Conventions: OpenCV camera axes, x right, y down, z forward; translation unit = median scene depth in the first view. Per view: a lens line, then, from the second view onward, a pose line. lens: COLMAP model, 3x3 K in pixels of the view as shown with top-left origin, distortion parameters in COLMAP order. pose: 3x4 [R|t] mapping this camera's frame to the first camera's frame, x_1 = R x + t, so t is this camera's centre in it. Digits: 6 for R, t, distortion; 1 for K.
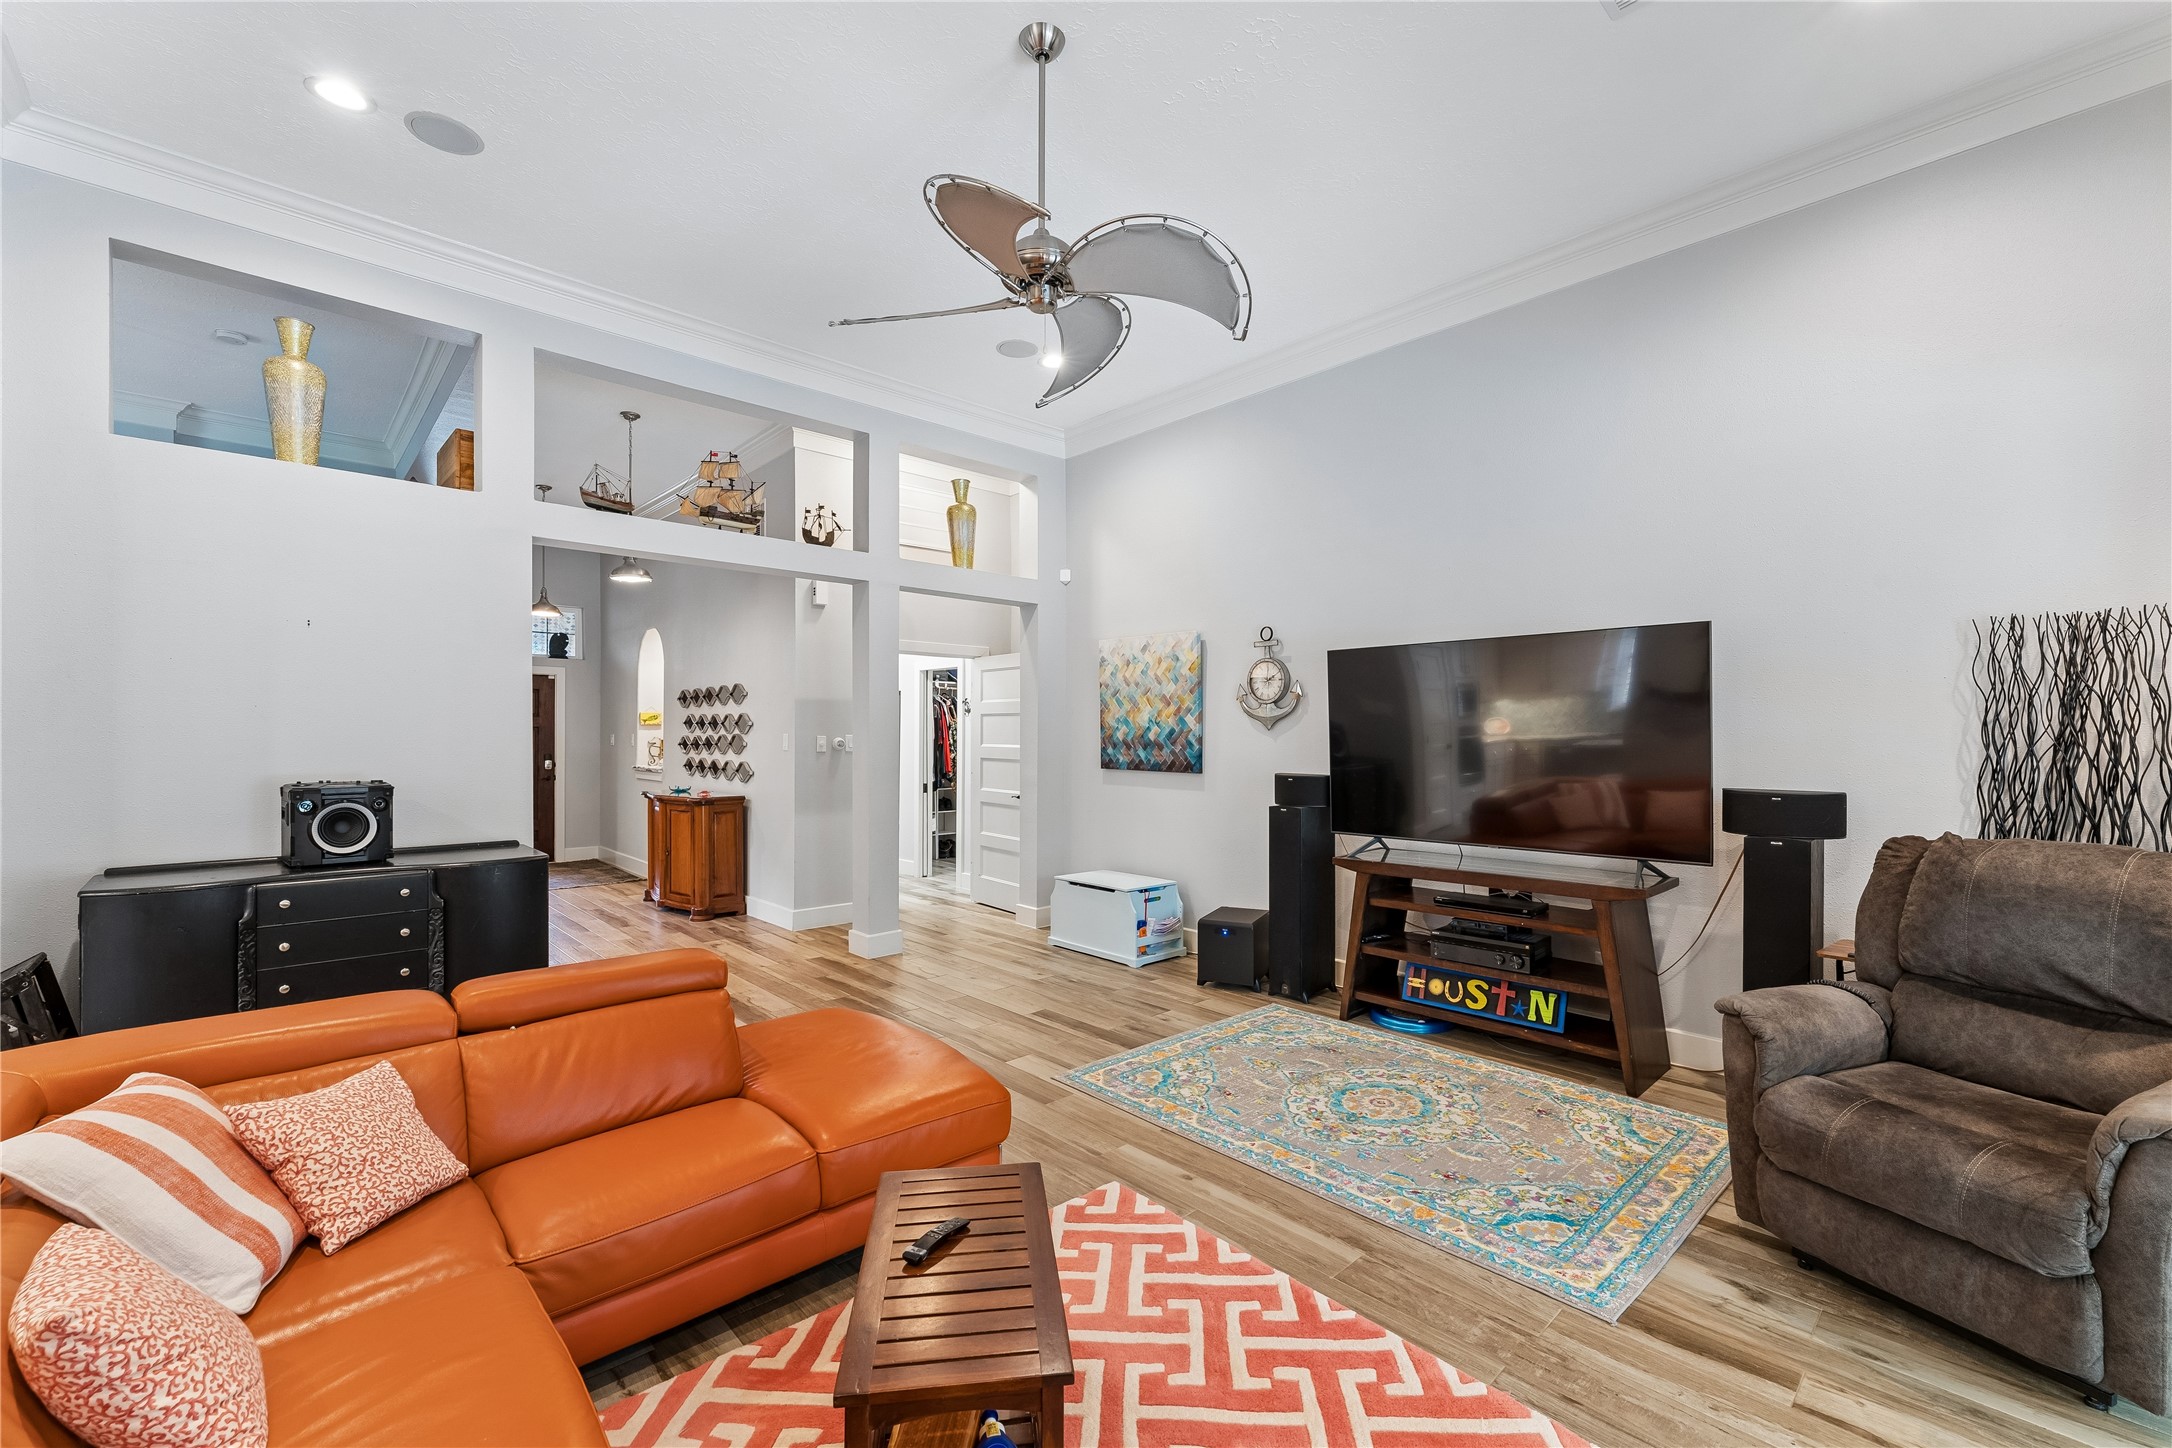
lens RADIAL K [[896.2, 0, 1095.0], [0, 896.2, 732.0], [0, 0, 1]] dist [-0.000579, -0.000182]
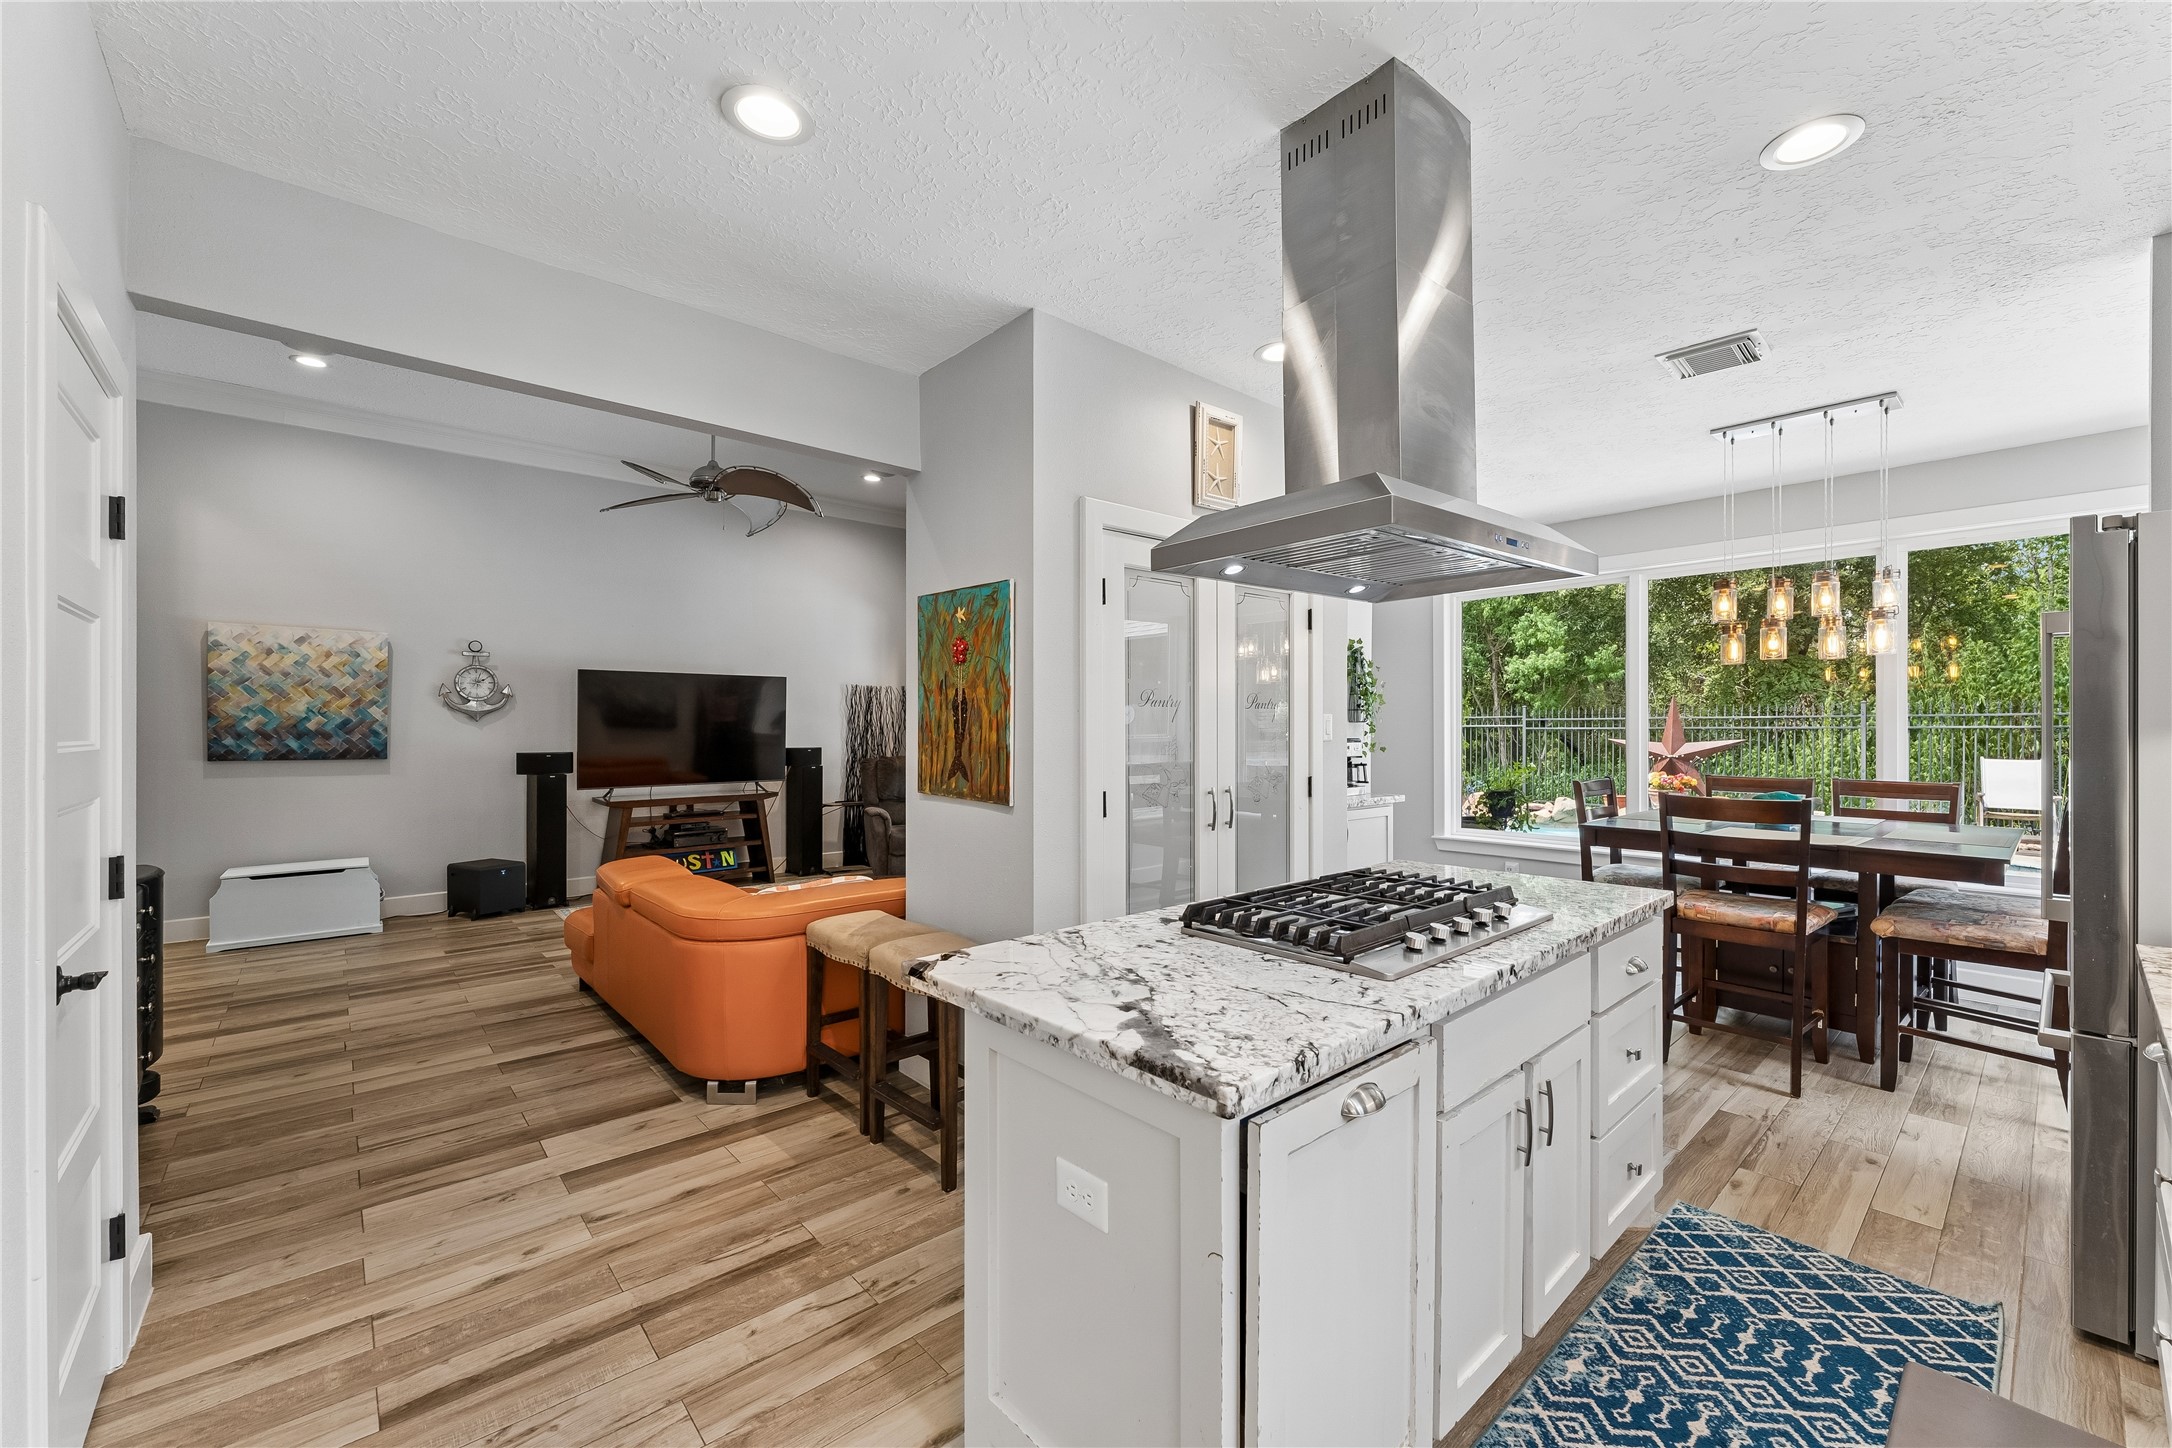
lens RADIAL K [[869.4, 0, 1106.5], [0, 869.4, 724.5], [0, 0, 1]] dist [-0.001773, -0.000233]
pose [[0.013469, 0.005121, 0.999896, -1.322840], [-0.000330, 0.999987, -0.005117, 0.011075], [-0.999909, -0.000261, 0.013470, 0.099325]]
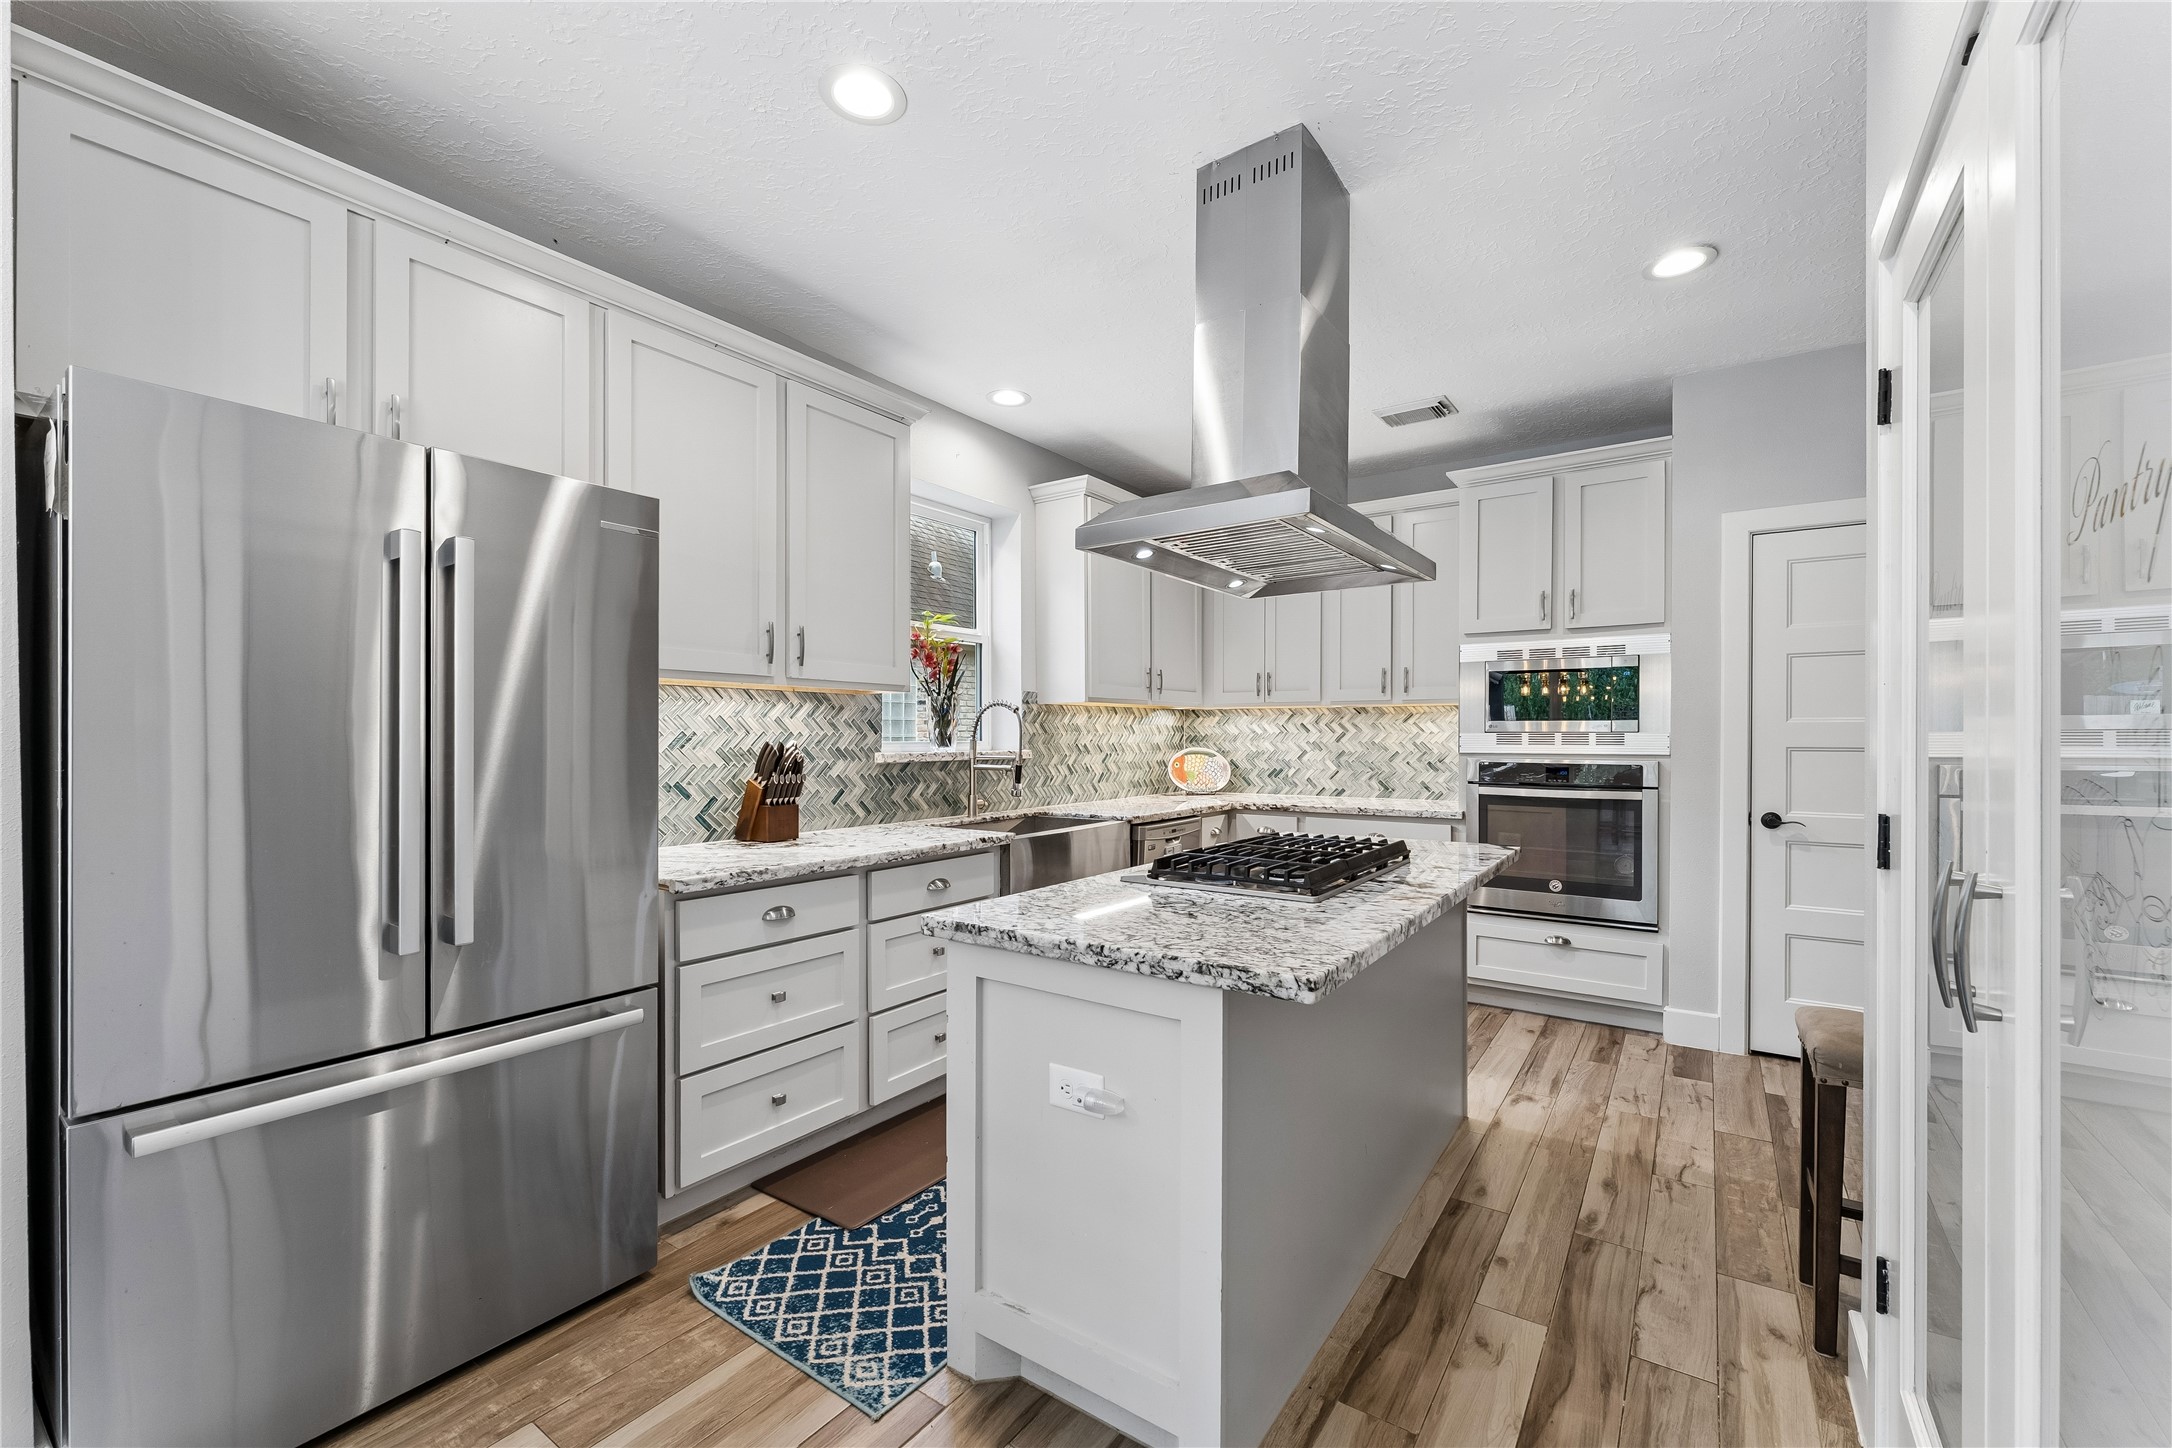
lens RADIAL K [[881.9, 0, 1099.6], [0, 881.9, 738.1], [0, 0, 1]] dist [0.001855, -0.000044]
pose [[0.215636, 0.005328, -0.976459, -0.324705], [0.002865, 0.999977, 0.006089, 0.029422], [0.976470, -0.004110, 0.215616, -0.268255]]
